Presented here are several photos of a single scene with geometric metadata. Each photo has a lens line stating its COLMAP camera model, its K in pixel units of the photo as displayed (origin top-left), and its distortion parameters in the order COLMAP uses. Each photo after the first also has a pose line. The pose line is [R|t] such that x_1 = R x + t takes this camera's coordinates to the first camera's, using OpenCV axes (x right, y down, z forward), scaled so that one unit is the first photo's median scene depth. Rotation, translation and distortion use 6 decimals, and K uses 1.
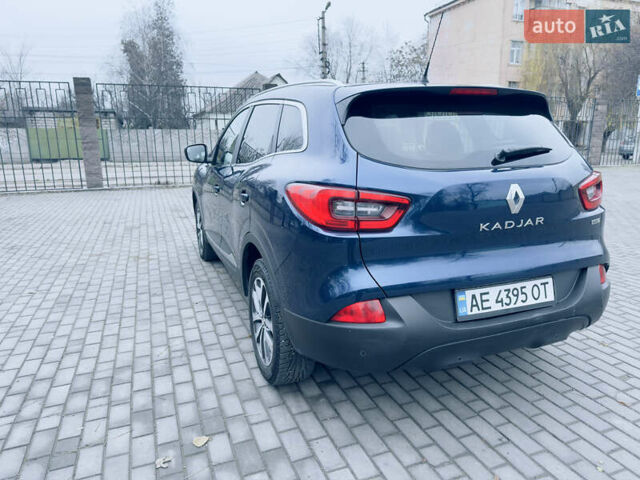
lens RADIAL K [[447.7, 0, 320.0], [0, 447.7, 240.0], [0, 0, 1]] dist [0.044113, -0.058344]
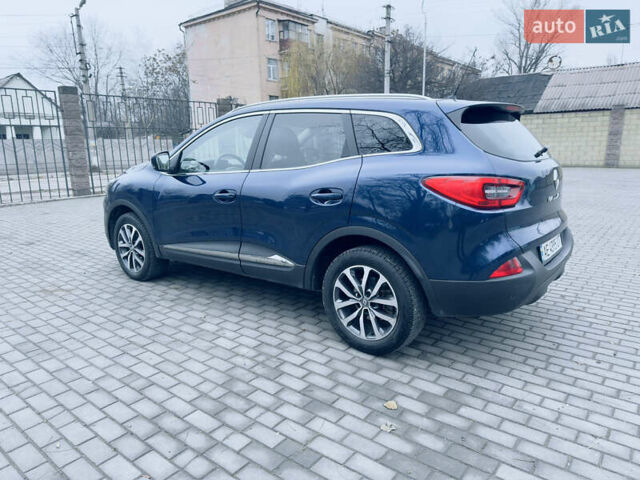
lens RADIAL K [[445.7, 0, 320.0], [0, 445.7, 240.0], [0, 0, 1]] dist [0.053351, -0.055277]
pose [[0.867381, -0.114682, 0.484250, -0.728720], [0.124265, 0.992172, 0.012388, -0.005371], [-0.481880, 0.049431, 0.874842, 0.054975]]
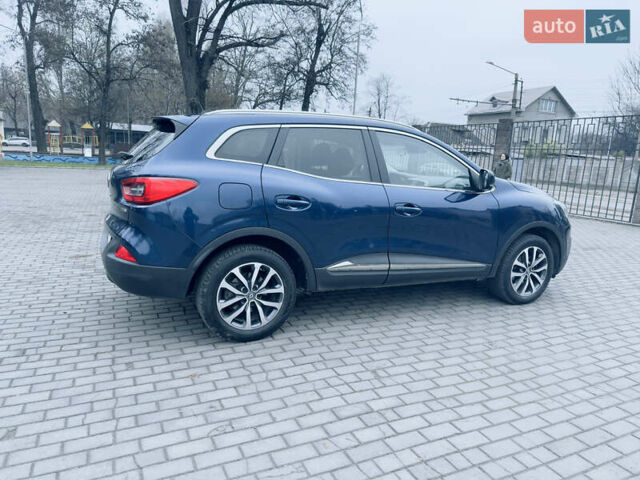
lens RADIAL K [[450.7, 0, 338.9], [0, 450.7, 241.9], [0, 0, 1]] dist [0.068006, -0.060676]
pose [[0.092517, 0.203990, -0.974592, 1.737235], [-0.278843, 0.944933, 0.171312, -0.319543], [0.955870, 0.255909, 0.144303, 1.230149]]
